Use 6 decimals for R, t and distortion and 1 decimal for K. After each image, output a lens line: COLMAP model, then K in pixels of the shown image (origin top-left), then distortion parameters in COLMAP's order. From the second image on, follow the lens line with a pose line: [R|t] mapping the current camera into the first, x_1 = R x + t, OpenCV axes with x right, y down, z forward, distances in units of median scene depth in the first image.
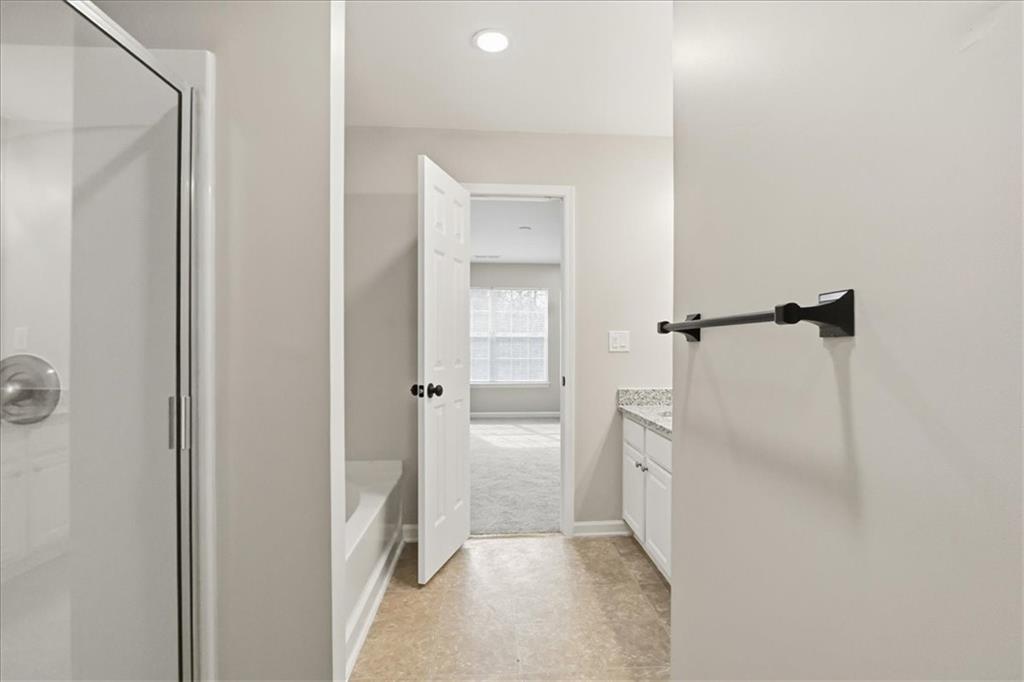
lens RADIAL K [[484.5, 0, 522.4], [0, 484.5, 346.9], [0, 0, 1]] dist [-0.017484, 0.000987]
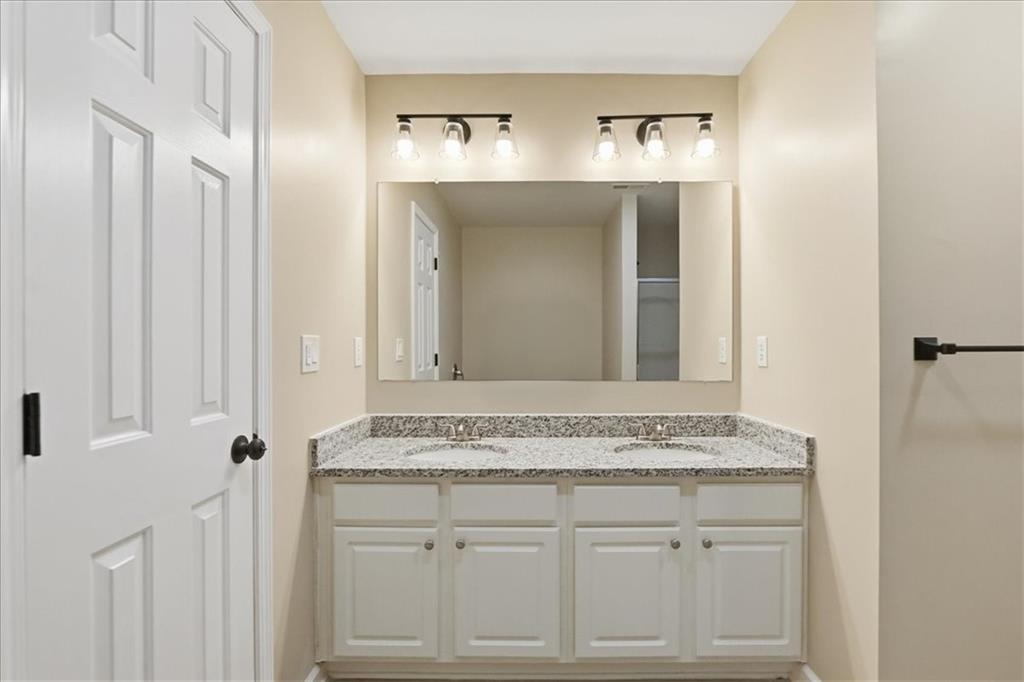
lens RADIAL K [[495.5, 0, 524.0], [0, 495.5, 344.4], [0, 0, 1]] dist [-0.017734, 0.000814]
pose [[0.071125, 0.001095, 0.997467, -0.358006], [-0.004086, 0.999991, -0.000807, -0.022711], [-0.997459, -0.004018, 0.071129, 0.718185]]
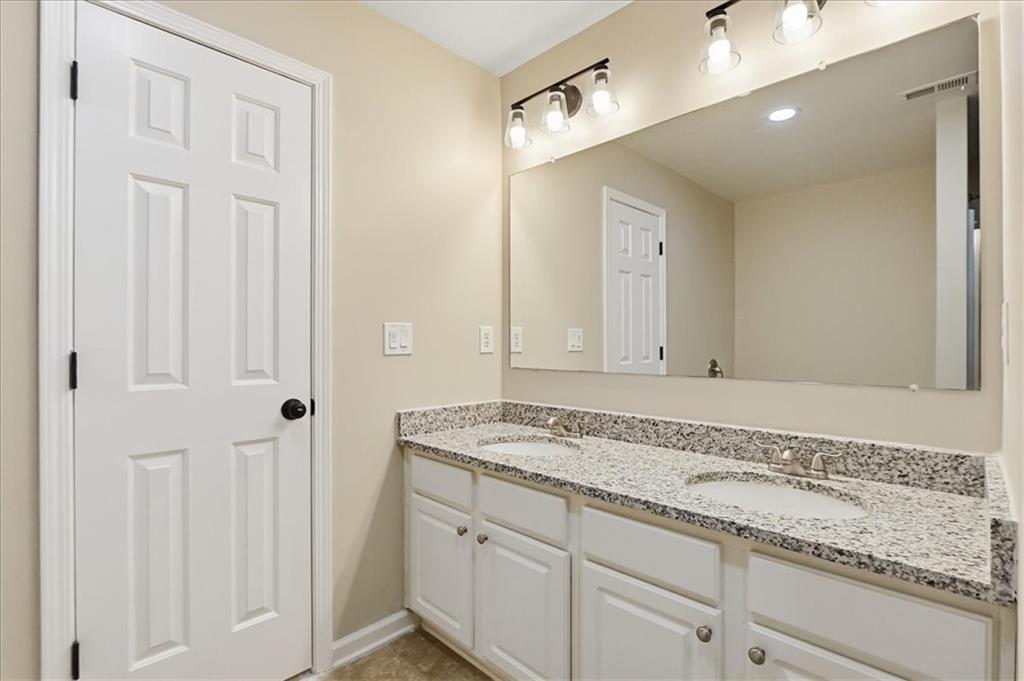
lens RADIAL K [[481.6, 0, 510.6], [0, 481.6, 343.5], [0, 0, 1]] dist [-0.014933, 0.000622]
pose [[0.754439, 0.000459, 0.656370, -0.113972], [-0.001707, 0.999998, 0.001263, -0.006219], [-0.656368, -0.002073, 0.754438, 0.413188]]
